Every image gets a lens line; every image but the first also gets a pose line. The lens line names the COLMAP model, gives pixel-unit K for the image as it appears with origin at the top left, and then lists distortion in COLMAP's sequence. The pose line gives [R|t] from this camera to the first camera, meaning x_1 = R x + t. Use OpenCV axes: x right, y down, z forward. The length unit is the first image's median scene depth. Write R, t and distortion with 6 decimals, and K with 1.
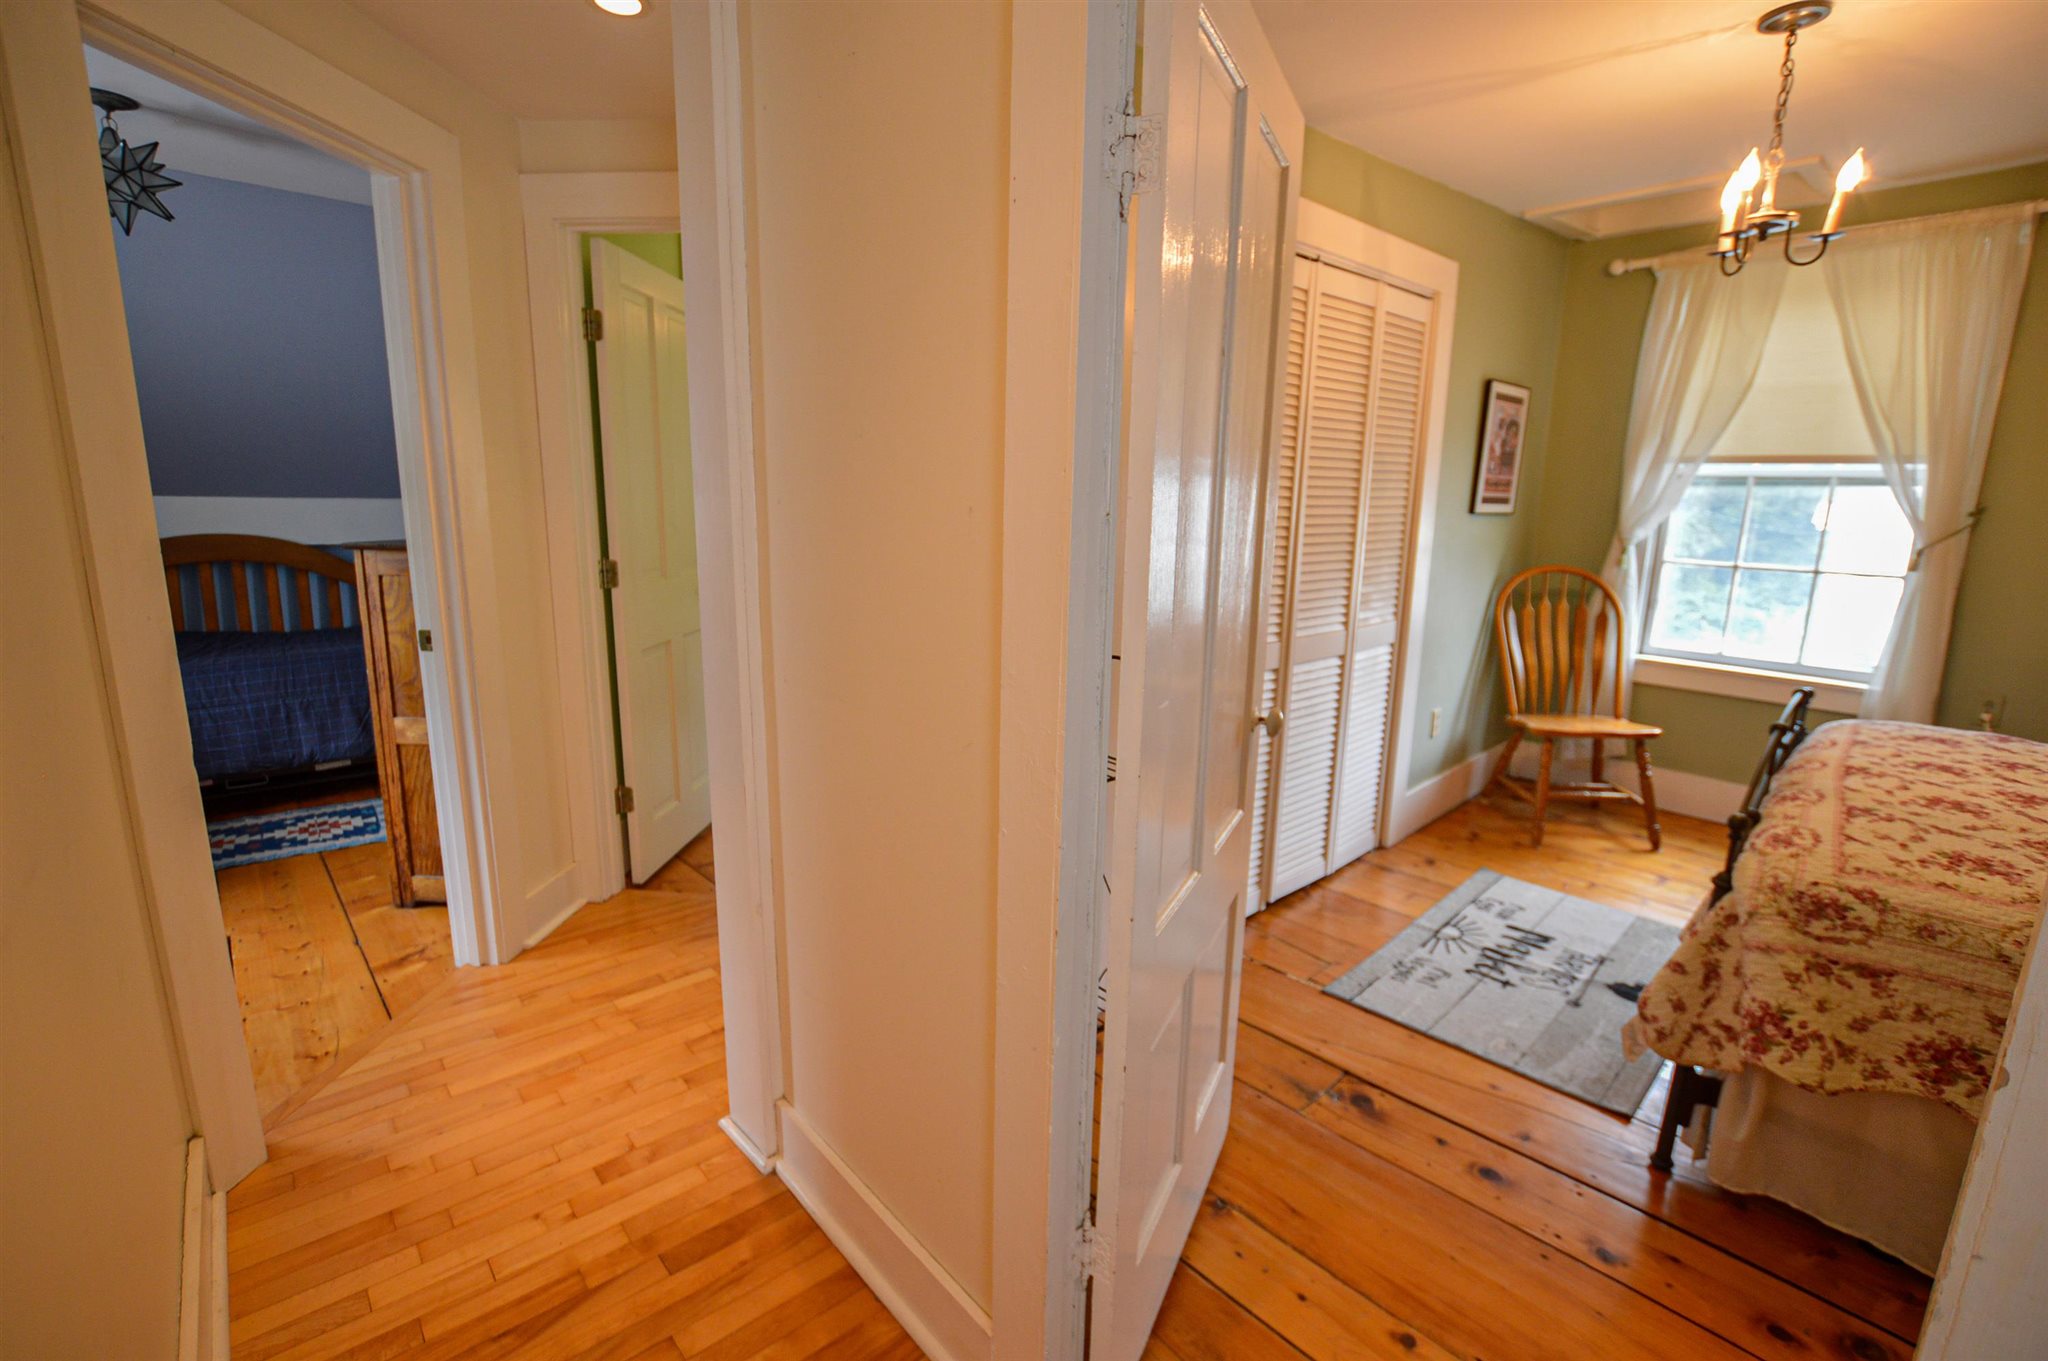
lens RADIAL K [[908.2, 0, 1016.8], [0, 908.2, 679.5], [0, 0, 1]] dist [-0.028177, 0.002434]
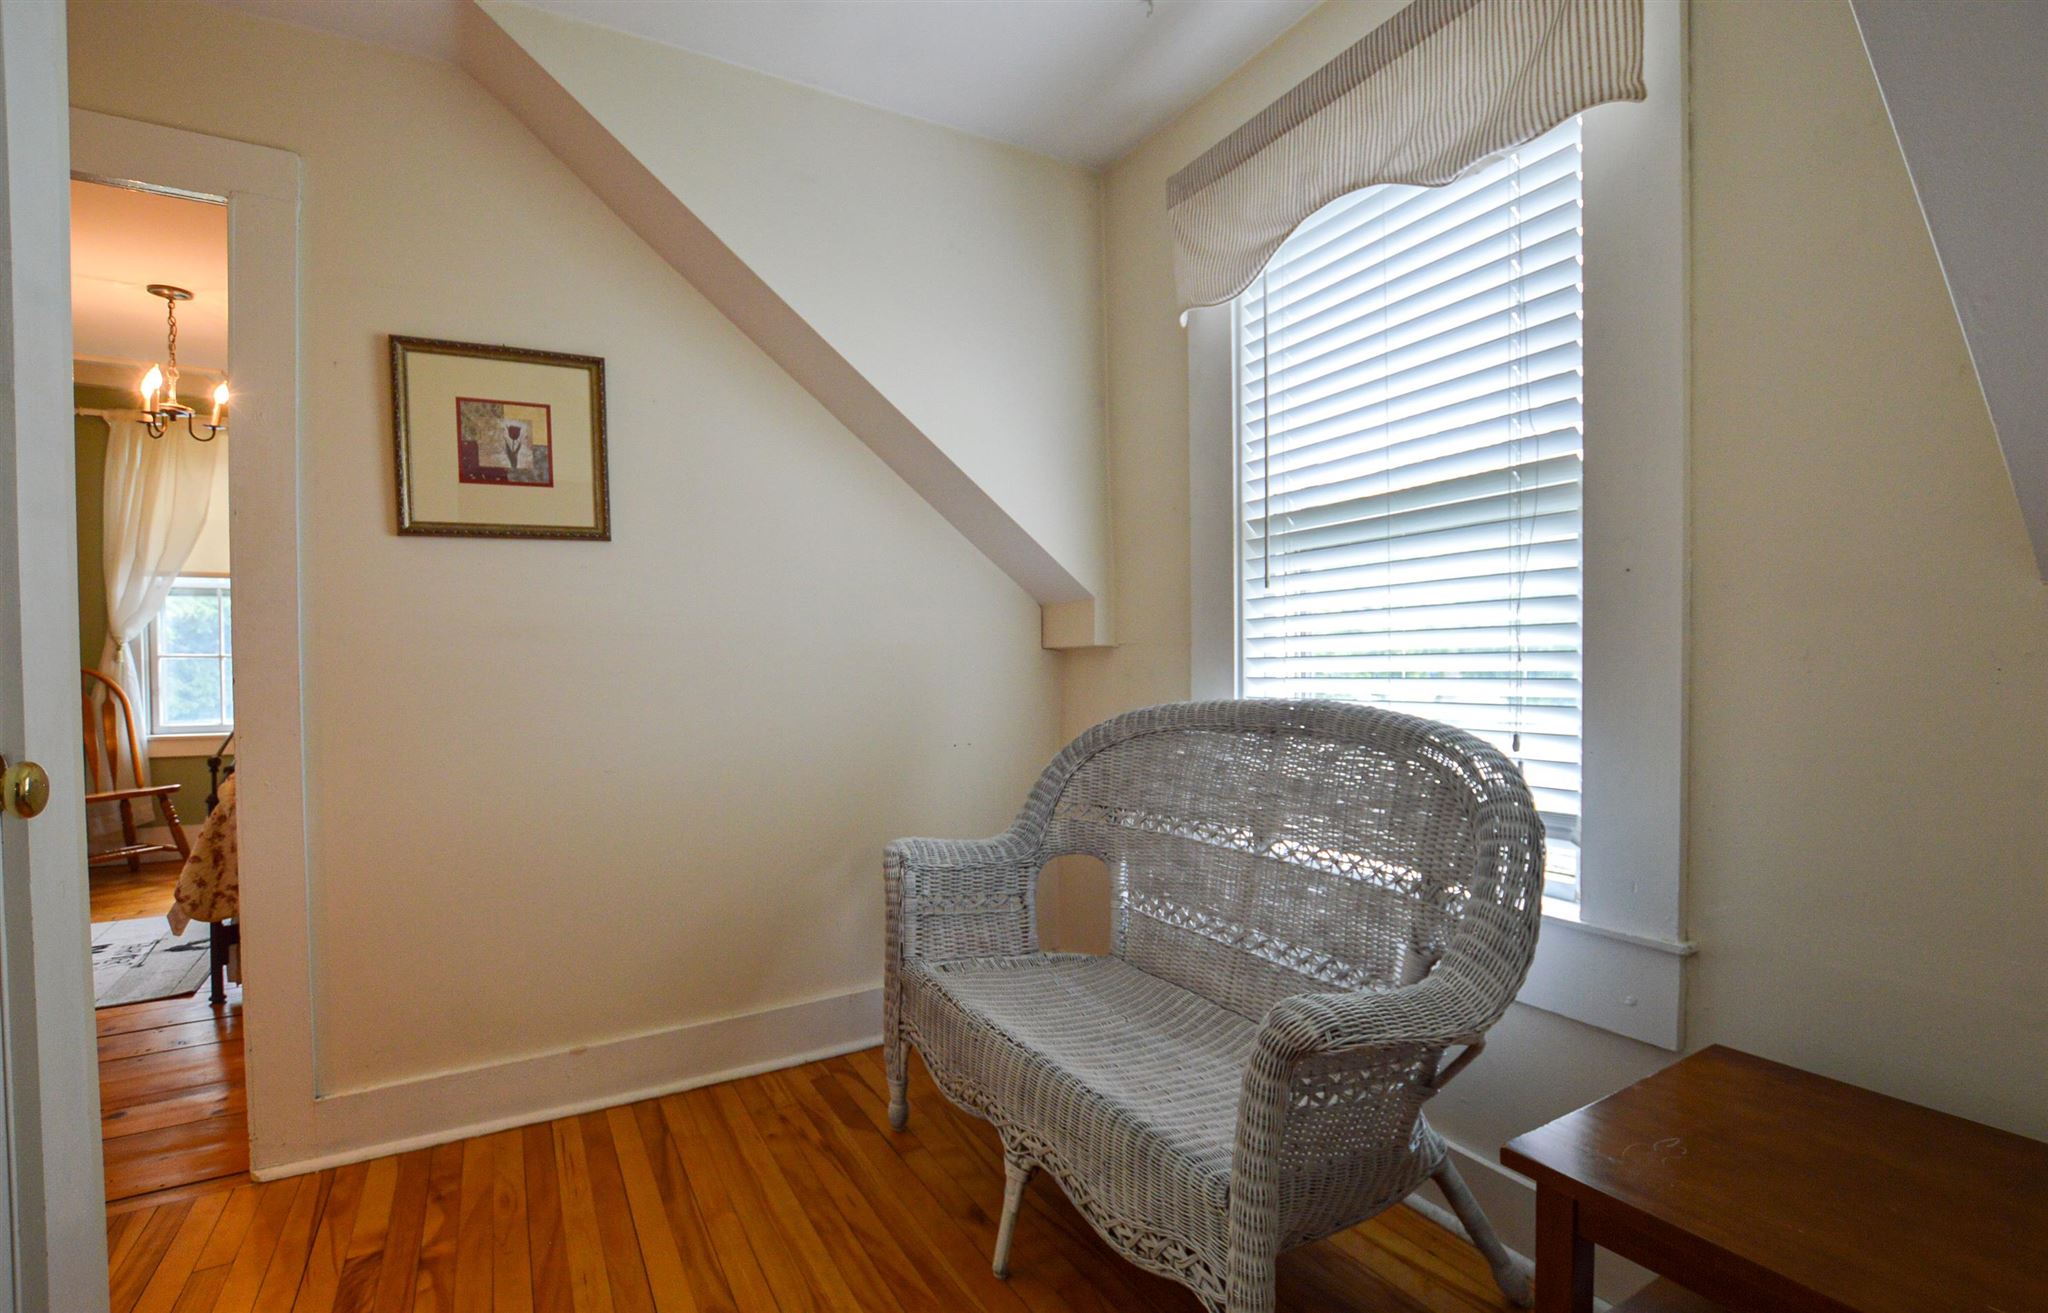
lens RADIAL K [[912.0, 0, 1017.9], [0, 912.0, 690.6], [0, 0, 1]] dist [-0.025538, -0.000239]
pose [[0.199670, -0.046707, 0.978749, -0.337495], [0.203982, 0.978961, 0.005104, 0.215388], [-0.958396, 0.198629, 0.204996, -0.526744]]
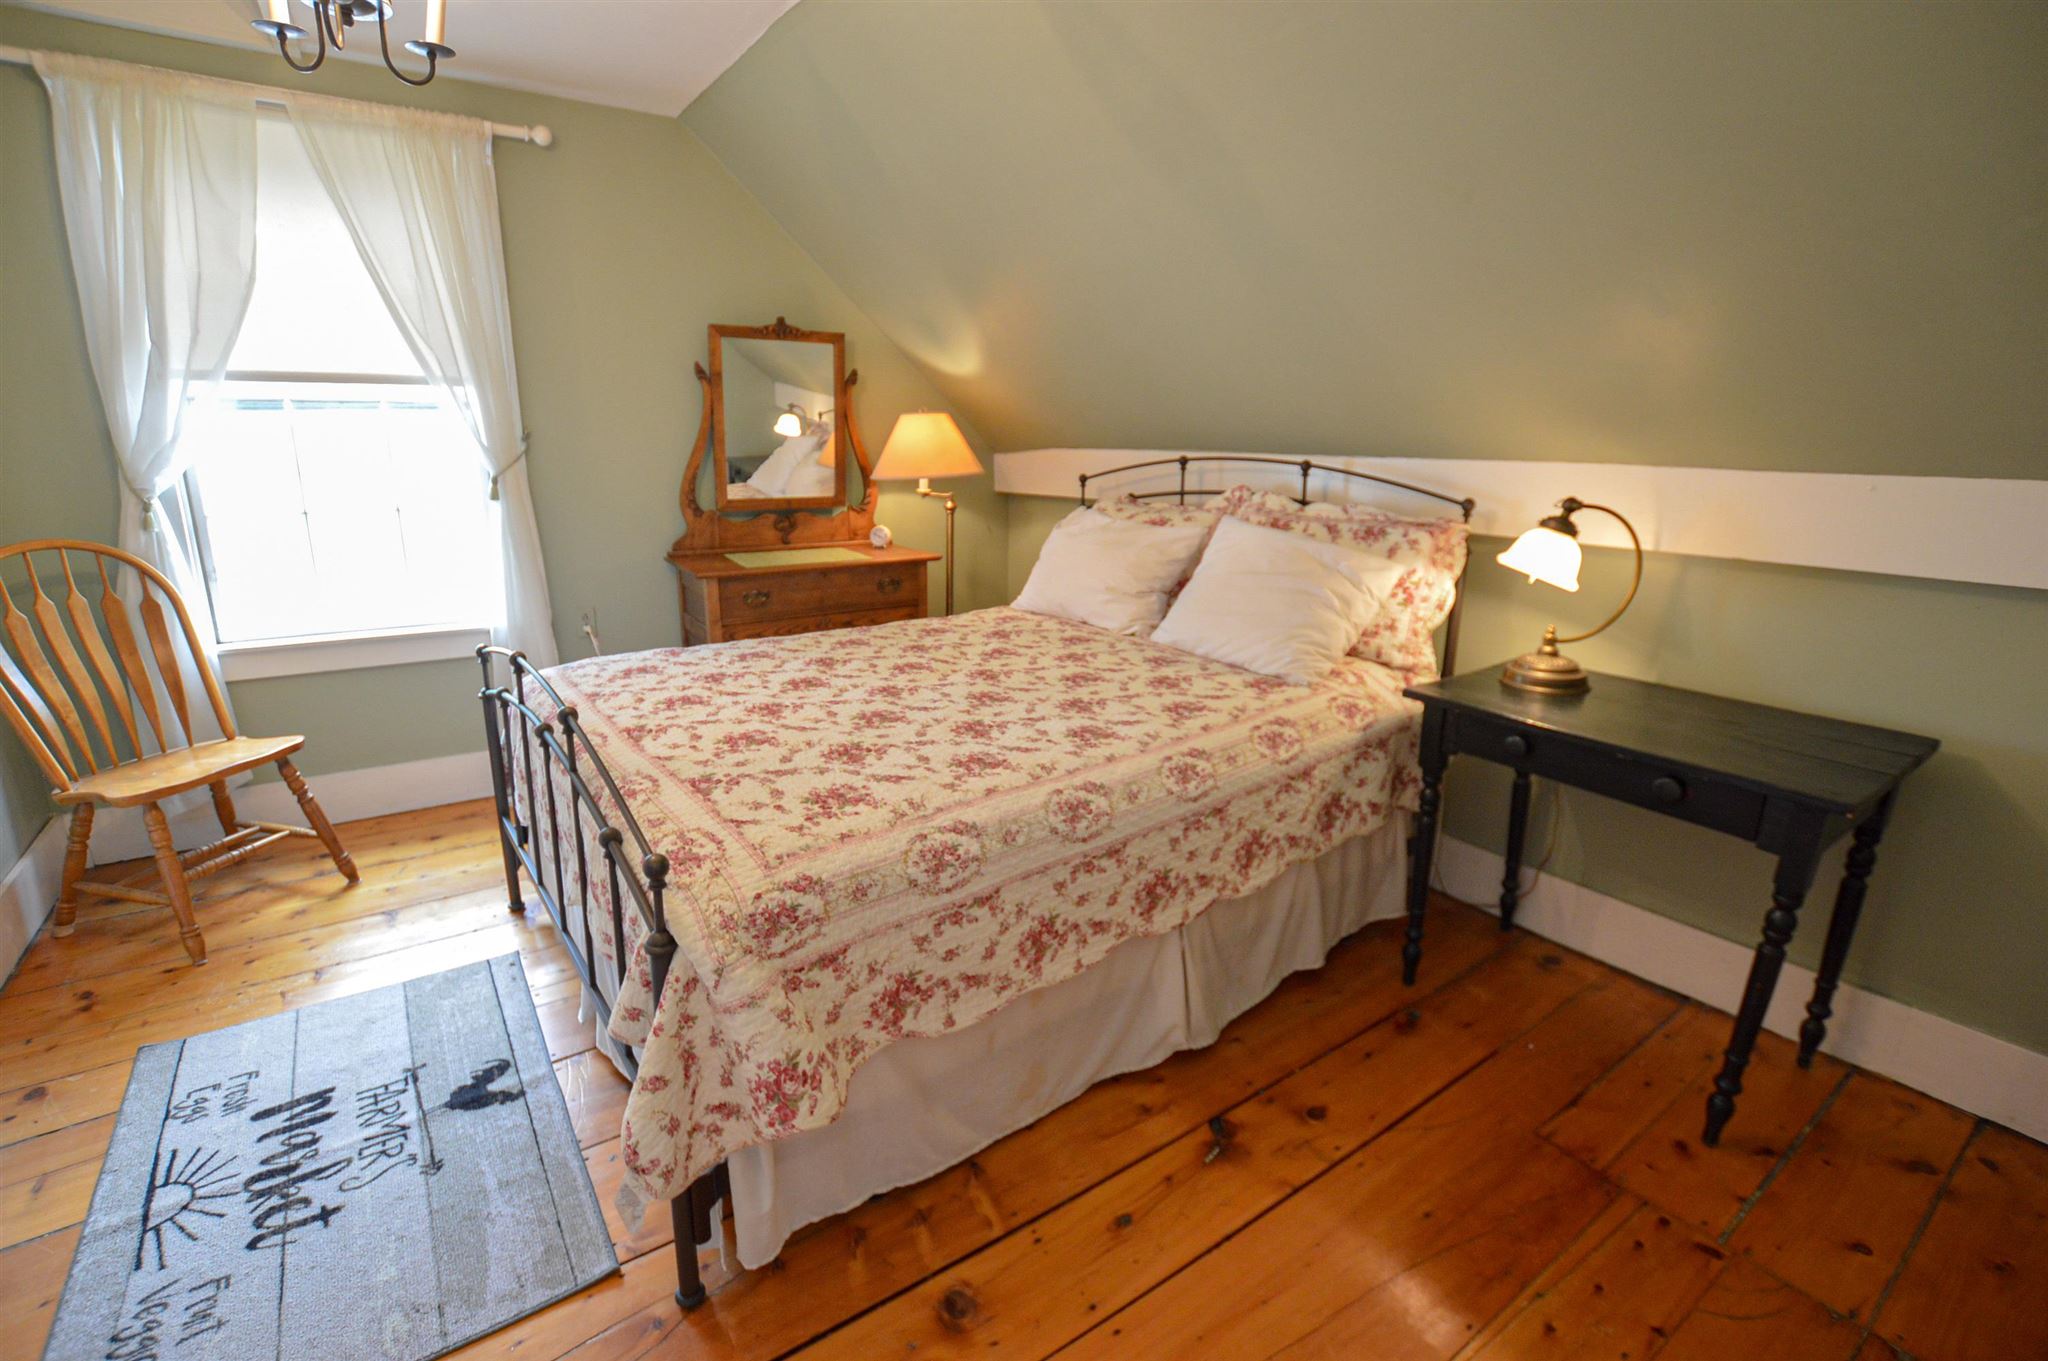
lens RADIAL K [[908.2, 0, 1021.6], [0, 908.2, 679.3], [0, 0, 1]] dist [-0.028177, 0.002434]
pose [[0.130435, -0.260592, 0.956597, 0.116546], [0.194483, 0.952820, 0.233045, -0.065715], [-0.972195, 0.155644, 0.174961, 0.363027]]
